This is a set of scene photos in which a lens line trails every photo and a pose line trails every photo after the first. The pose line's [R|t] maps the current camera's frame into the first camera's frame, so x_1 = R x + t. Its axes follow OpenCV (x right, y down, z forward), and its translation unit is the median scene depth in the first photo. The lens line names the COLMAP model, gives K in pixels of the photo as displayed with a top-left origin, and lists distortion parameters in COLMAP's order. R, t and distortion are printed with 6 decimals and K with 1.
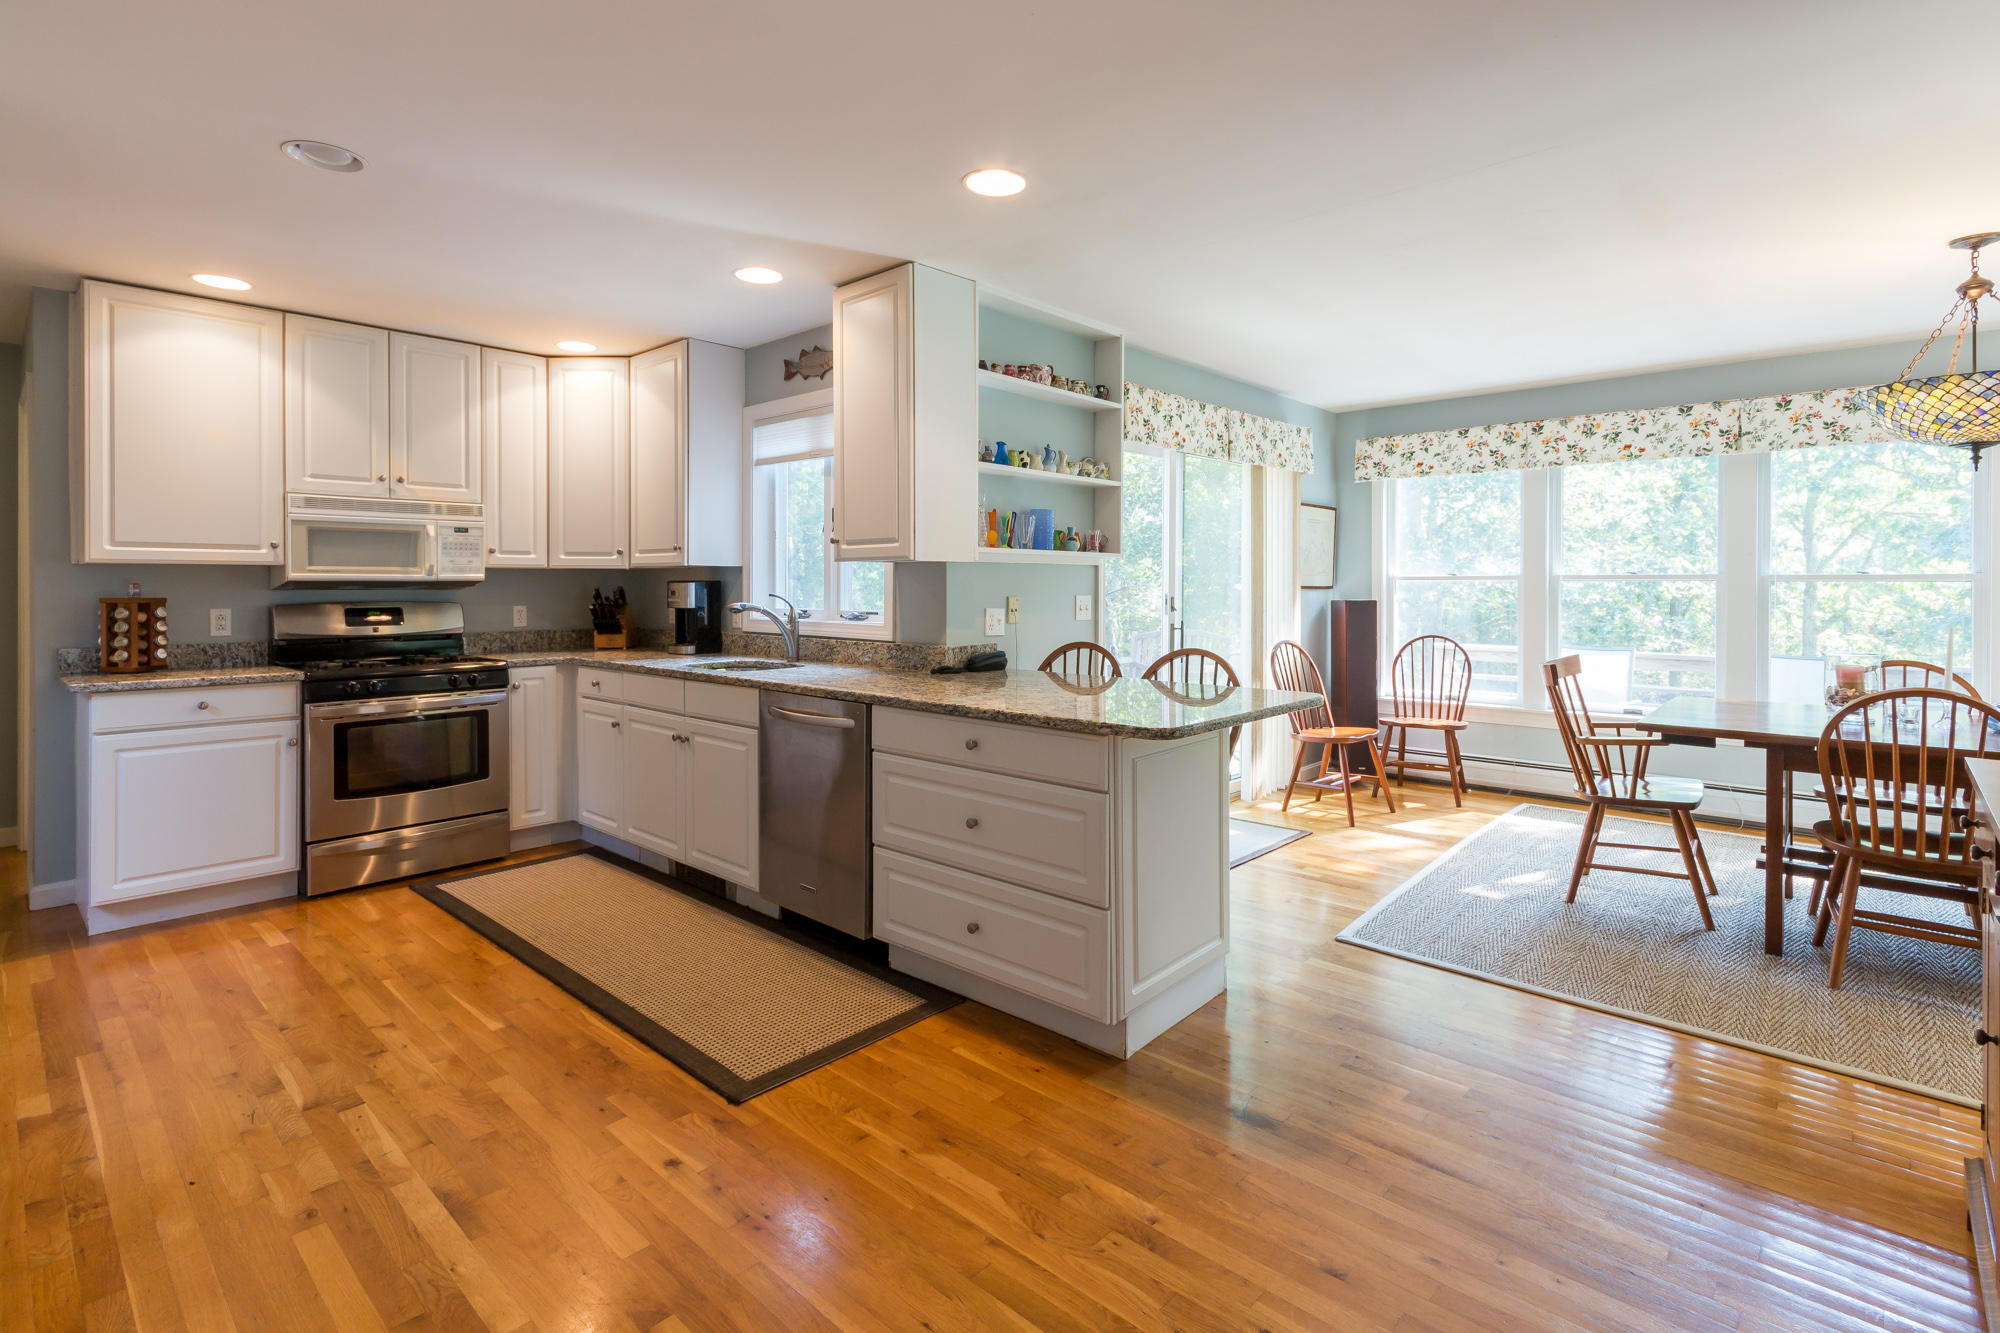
lens RADIAL K [[961.0, 0, 996.2], [0, 961.0, 589.5], [0, 0, 1]] dist [-0.001235, 0.002618]
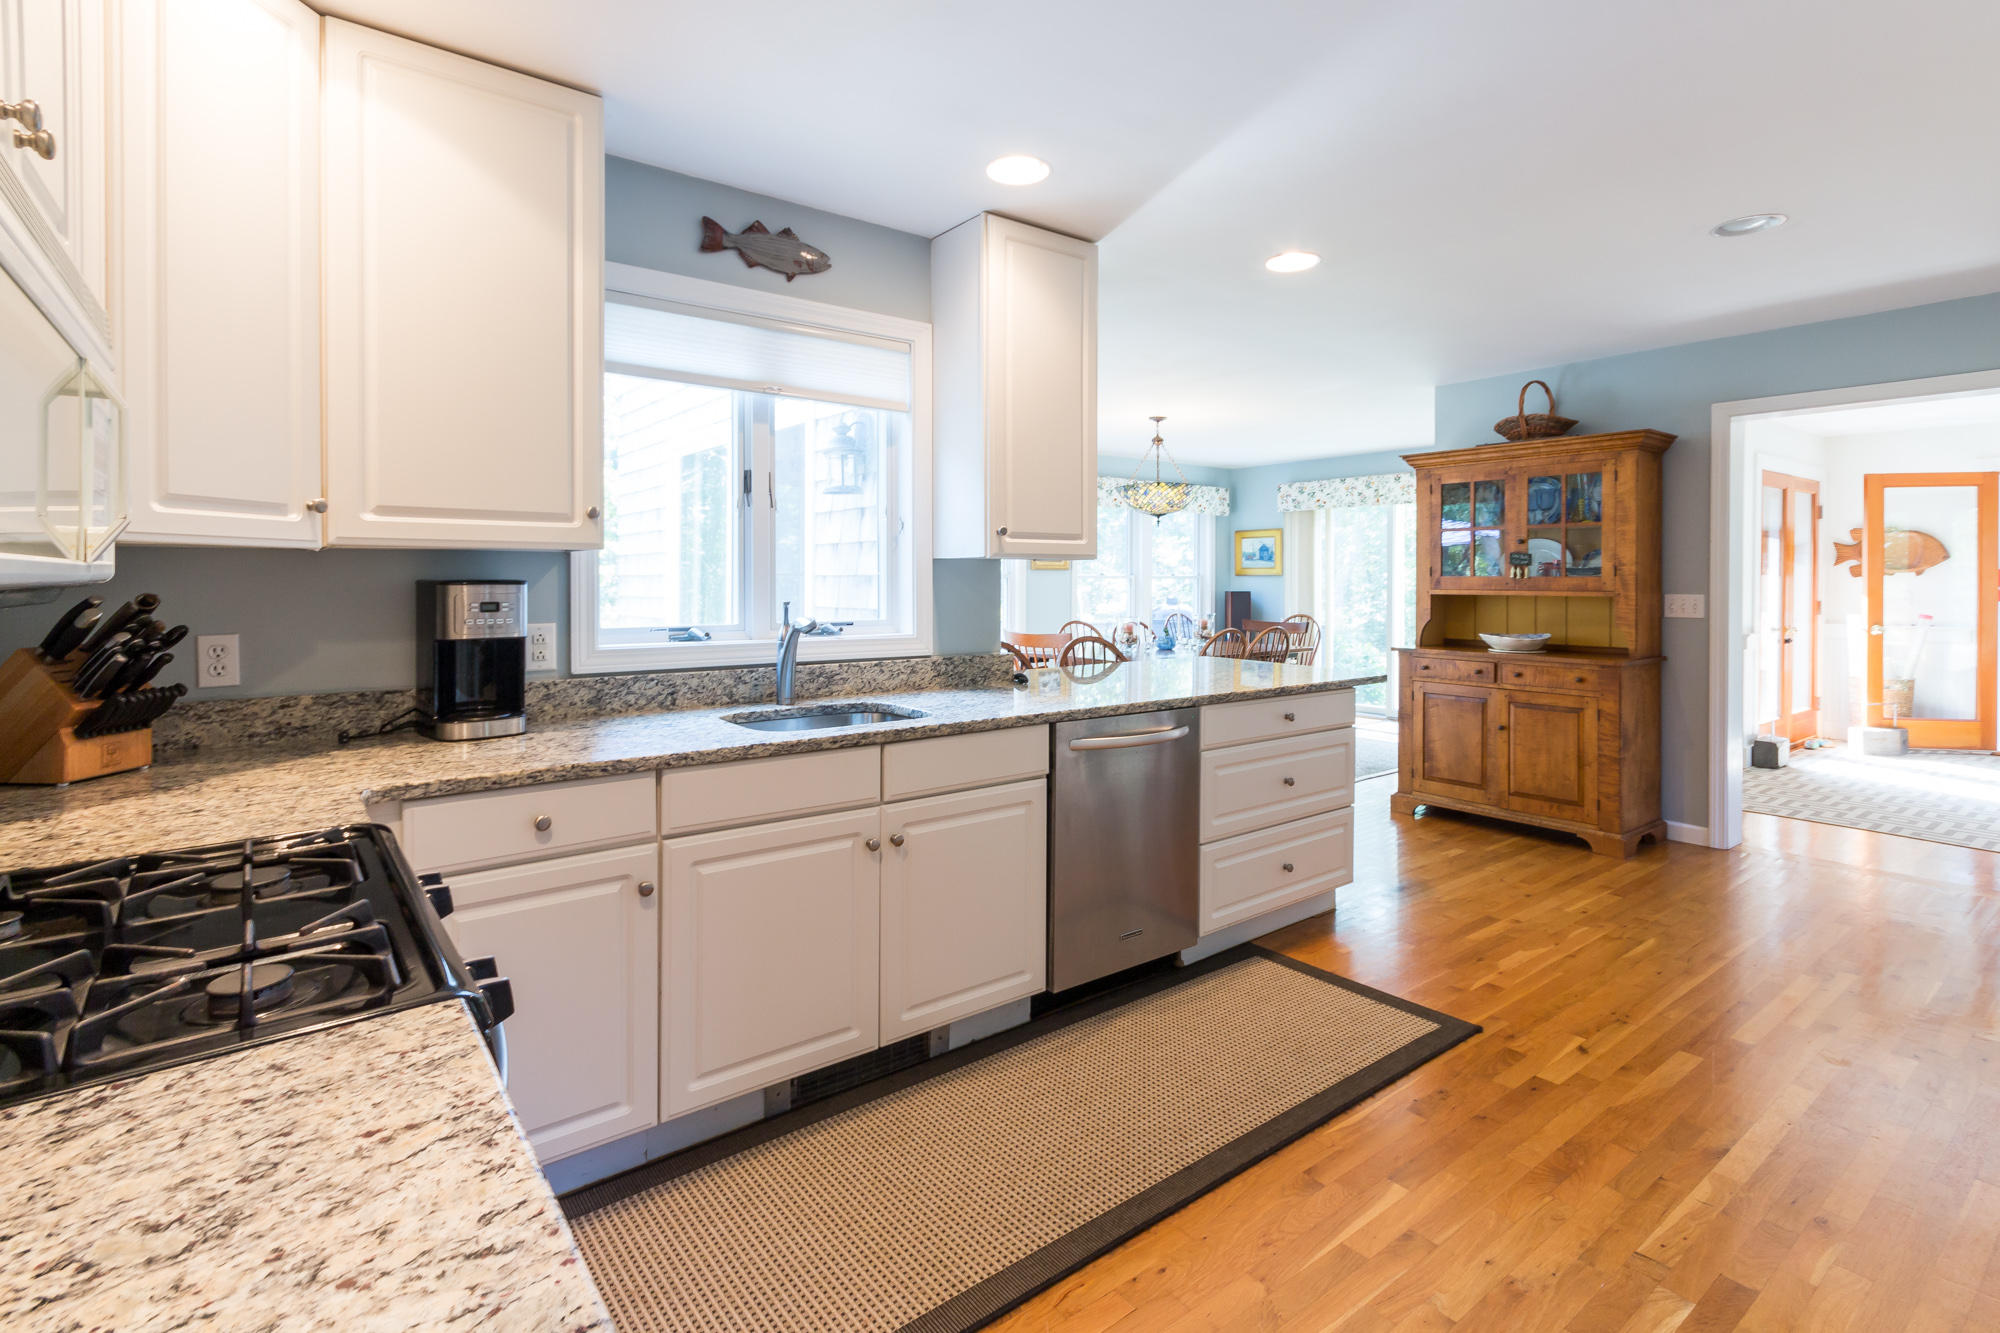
lens RADIAL K [[961.0, 0, 971.3], [0, 961.0, 586.1], [0, 0, 1]] dist [-0.001235, 0.002618]
pose [[0.172317, -0.008551, 0.985004, -0.931268], [0.002835, 0.999962, 0.008185, -0.011488], [-0.985037, 0.001382, 0.172335, 0.857129]]
